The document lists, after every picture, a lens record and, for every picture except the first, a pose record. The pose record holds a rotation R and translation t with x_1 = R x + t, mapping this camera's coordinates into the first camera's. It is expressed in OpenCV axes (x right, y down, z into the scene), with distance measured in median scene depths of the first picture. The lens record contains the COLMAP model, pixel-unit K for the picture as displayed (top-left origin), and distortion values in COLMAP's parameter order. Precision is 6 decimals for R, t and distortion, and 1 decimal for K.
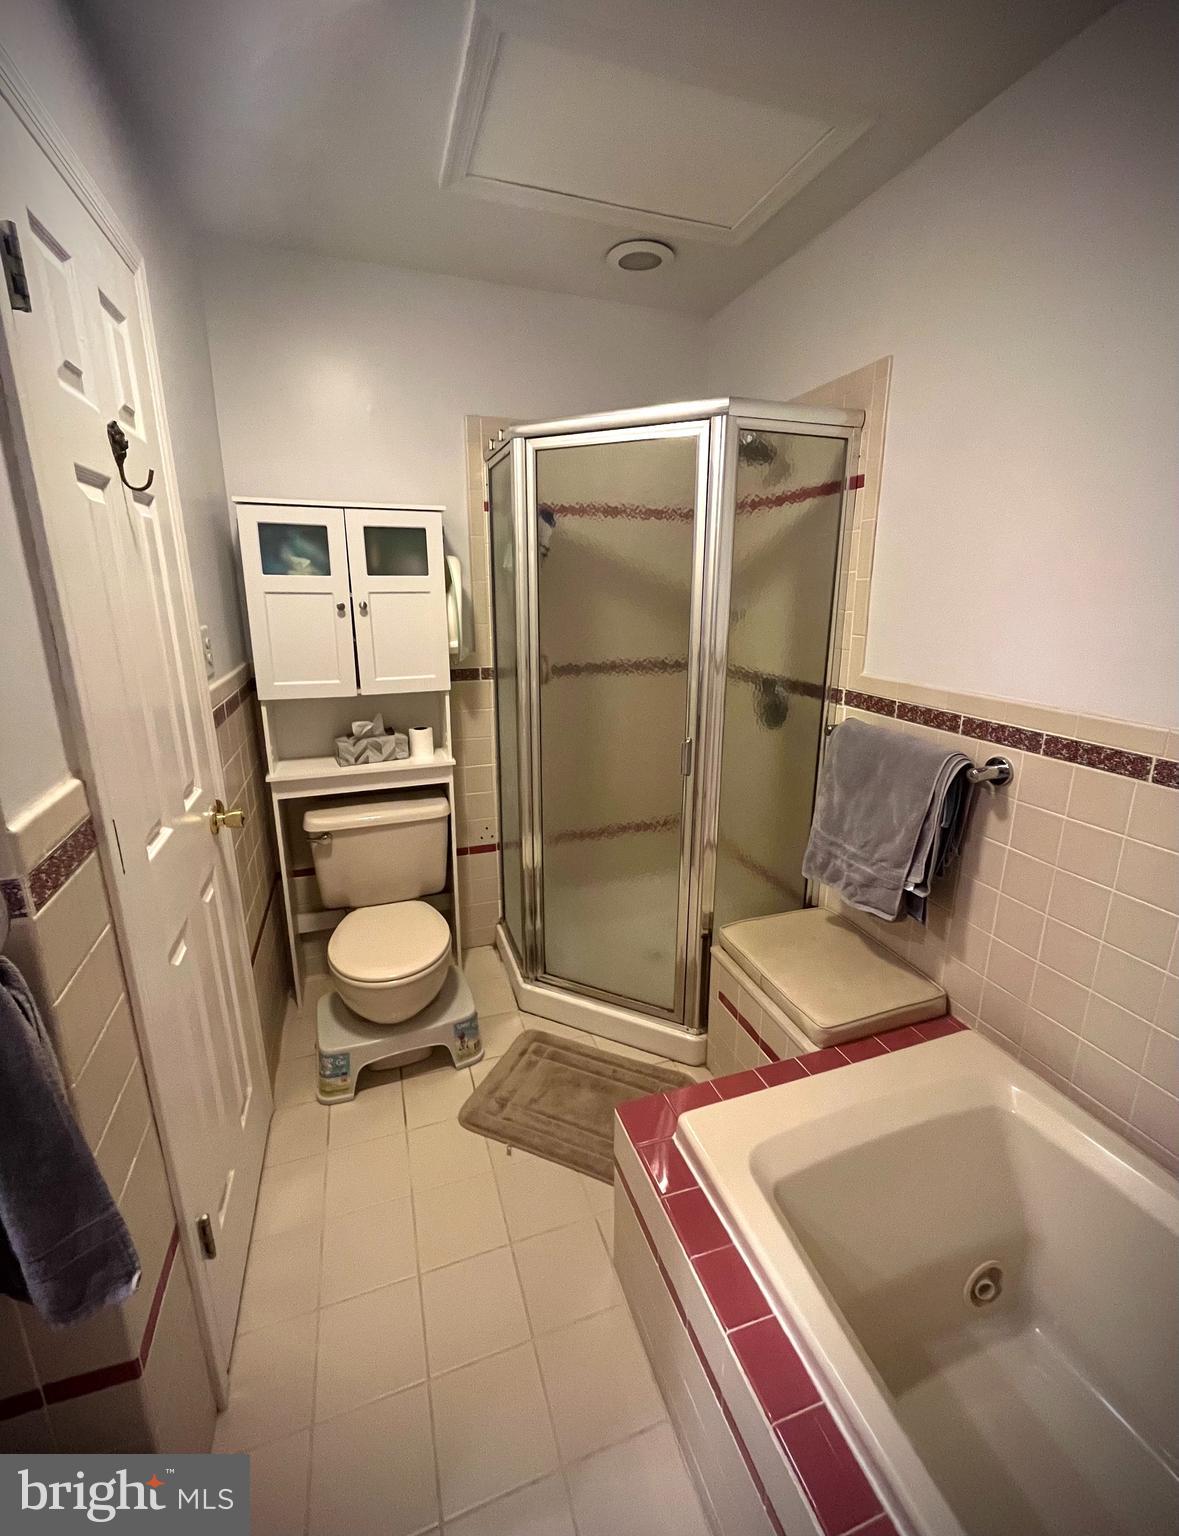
lens RADIAL K [[642.2, 0, 587.8], [0, 642.2, 746.3], [0, 0, 1]] dist [0.001532, -0.000031]
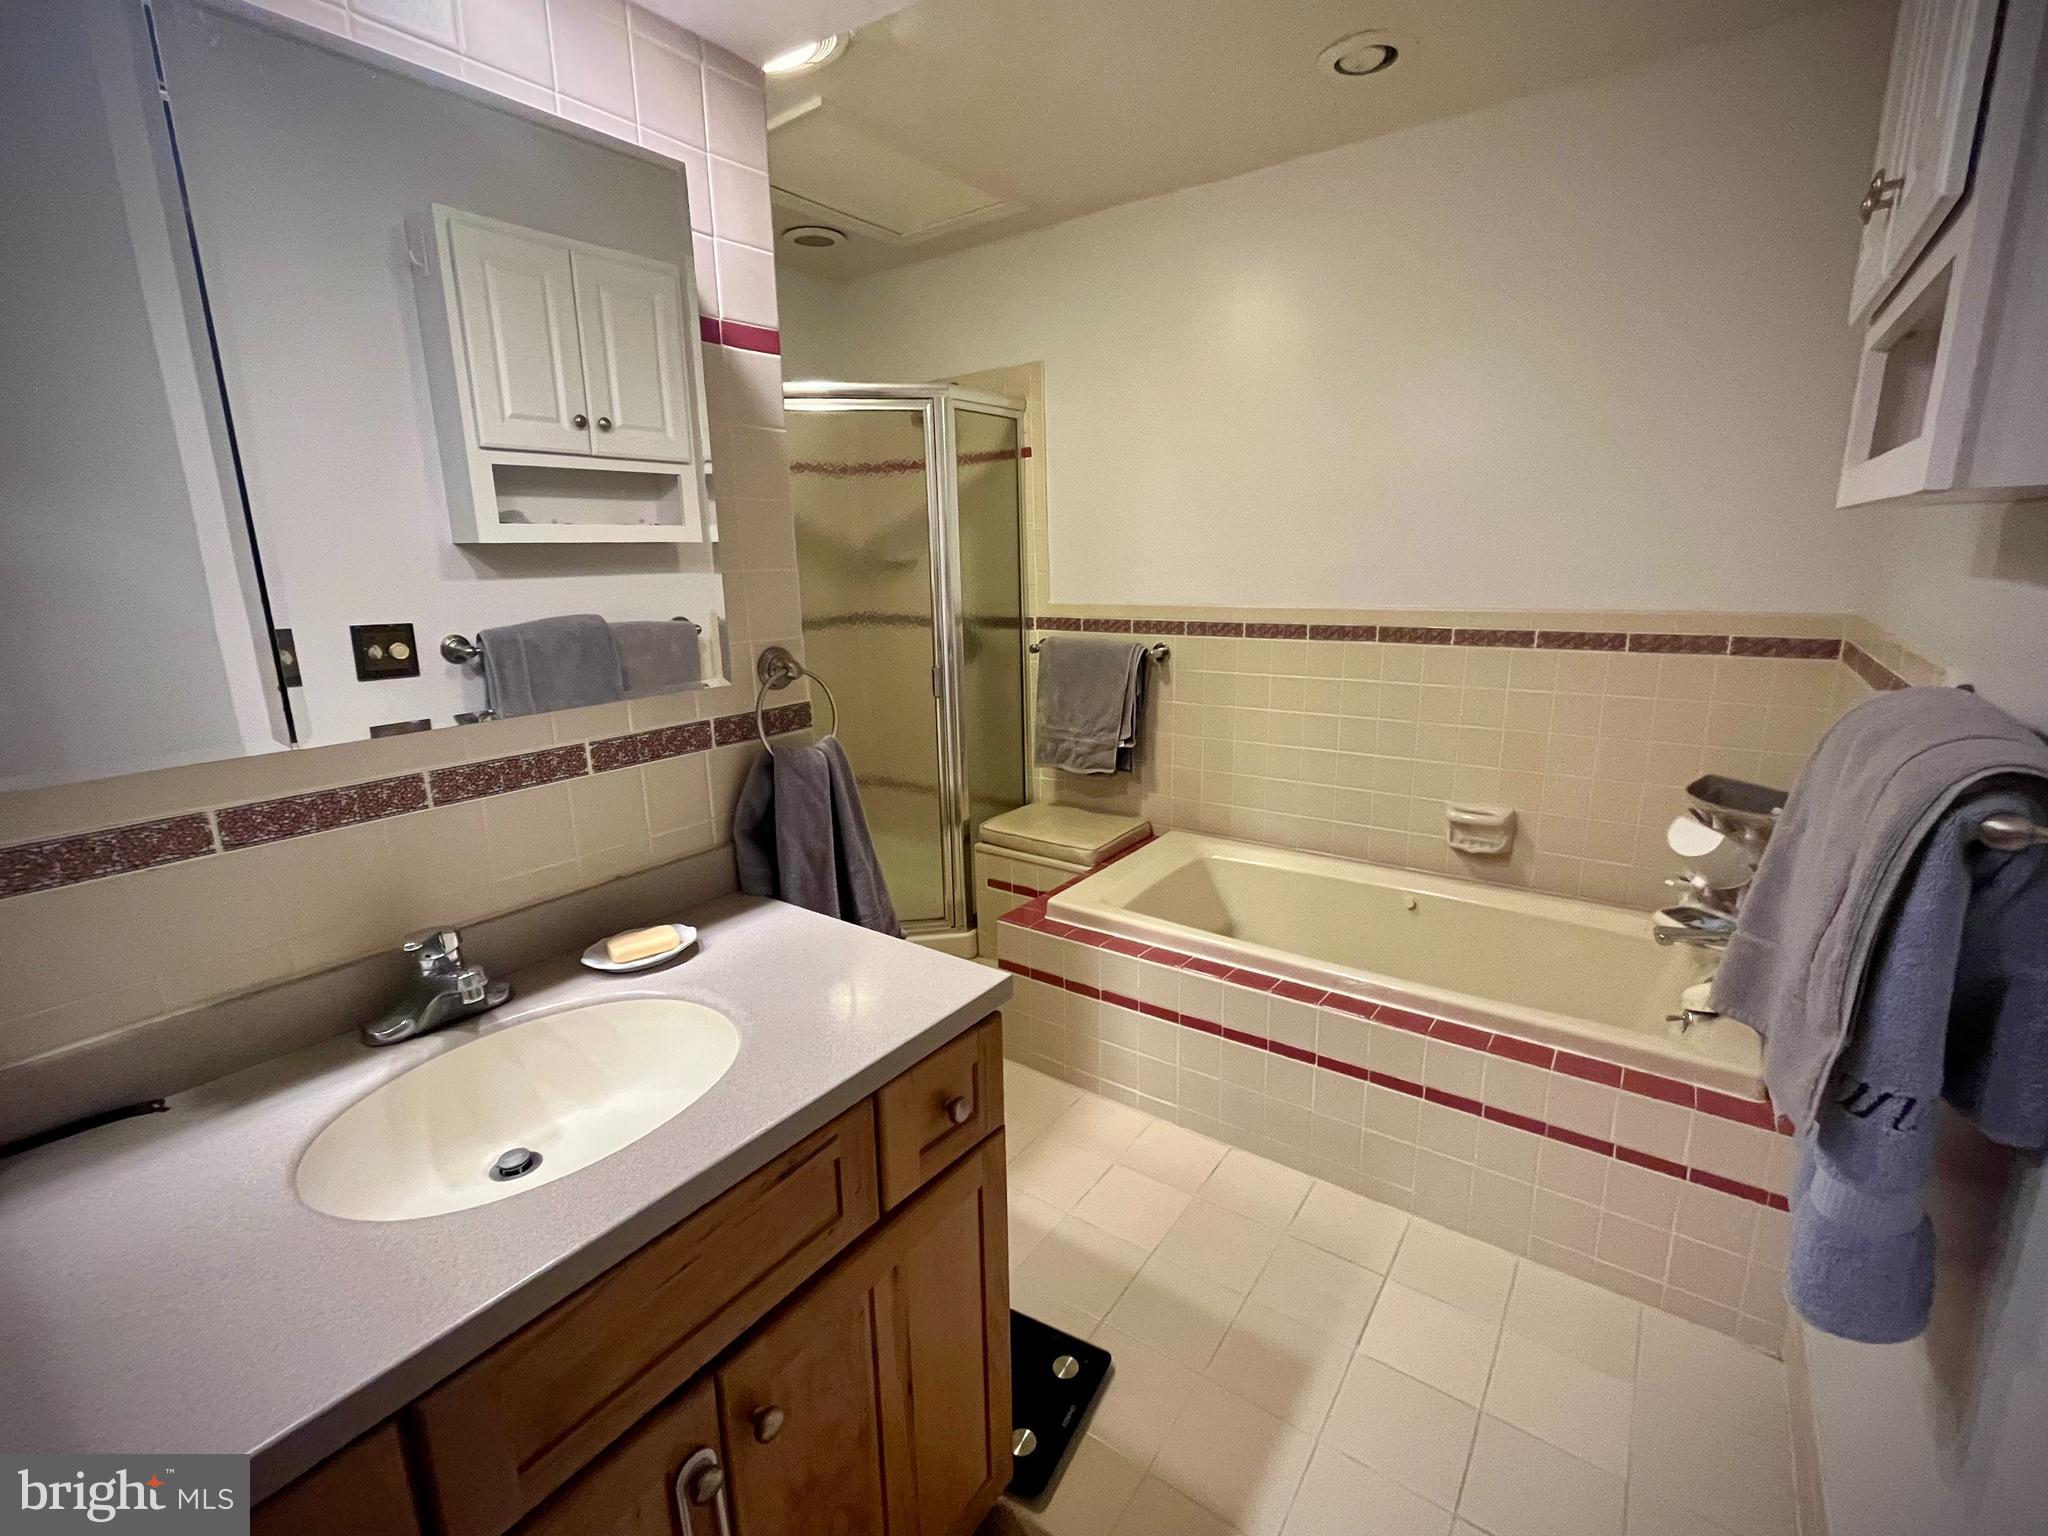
lens RADIAL K [[906.2, 0, 1022.3], [0, 906.2, 761.6], [0, 0, 1]] dist [-0.000795, -0.000102]
pose [[0.820537, -0.145866, 0.552668, -0.744665], [0.160694, 0.986762, 0.021857, 0.172459], [-0.548541, 0.070876, 0.833115, -0.503335]]
